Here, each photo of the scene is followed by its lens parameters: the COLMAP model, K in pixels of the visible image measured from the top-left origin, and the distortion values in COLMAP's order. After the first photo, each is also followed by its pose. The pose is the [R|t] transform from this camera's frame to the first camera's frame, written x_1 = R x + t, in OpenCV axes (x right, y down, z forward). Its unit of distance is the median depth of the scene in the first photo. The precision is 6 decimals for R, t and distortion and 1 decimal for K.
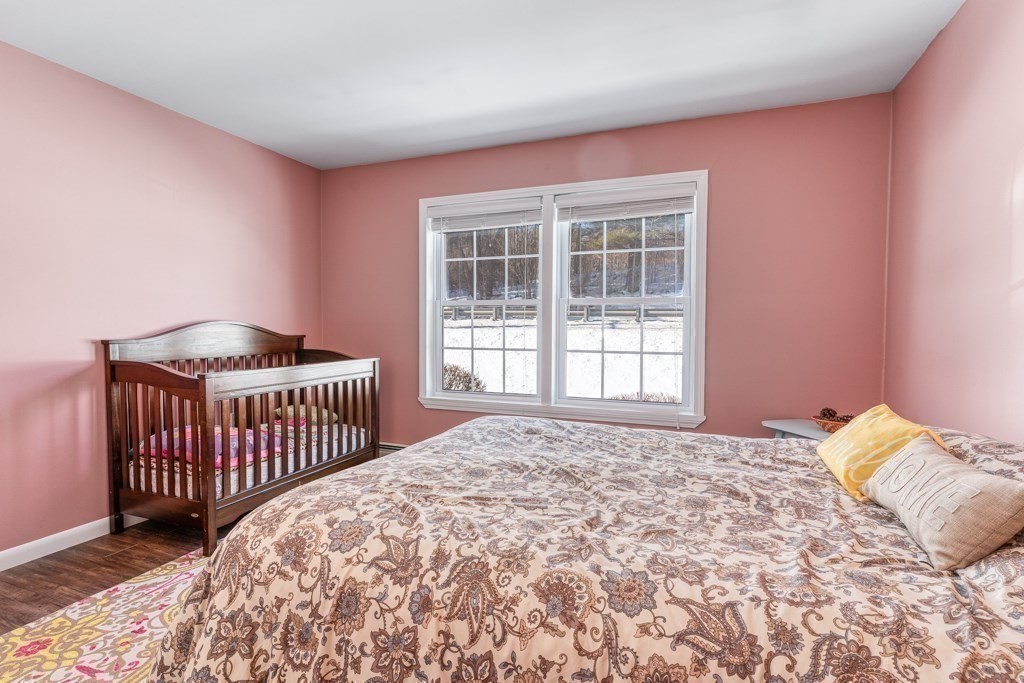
lens RADIAL K [[498.2, 0, 510.9], [0, 498.2, 344.1], [0, 0, 1]] dist [0.002543, 0.000335]
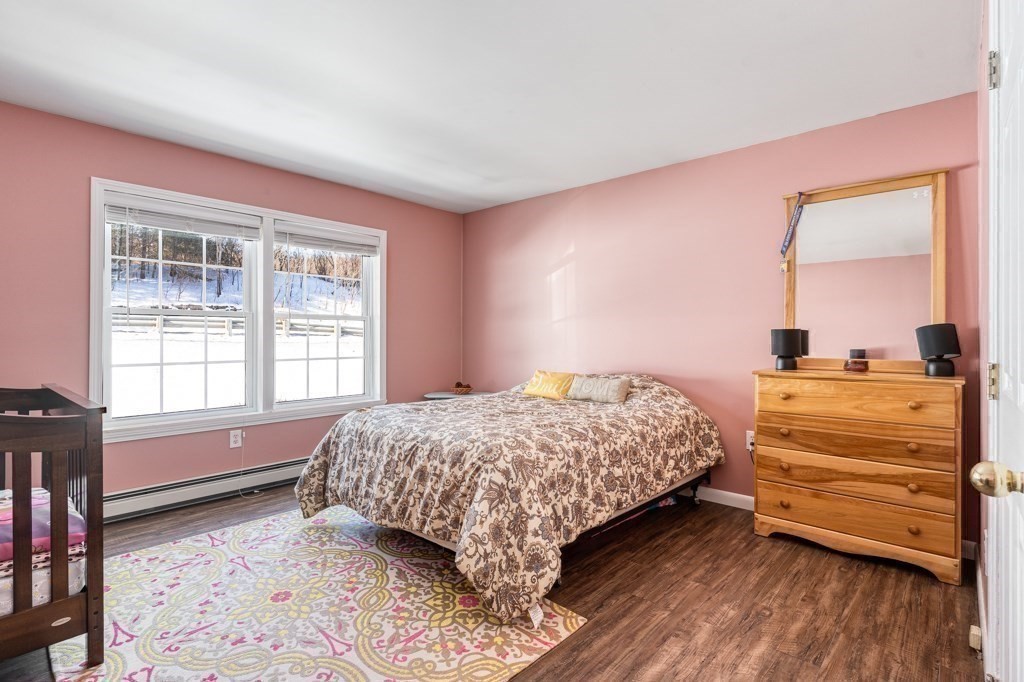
lens RADIAL K [[498.2, 0, 510.9], [0, 498.2, 343.6], [0, 0, 1]] dist [0.002543, 0.000335]
pose [[0.353016, -0.017697, 0.935450, -0.708514], [0.033103, 0.999431, 0.006415, -0.011240], [-0.935031, 0.028701, 0.353401, 0.116699]]
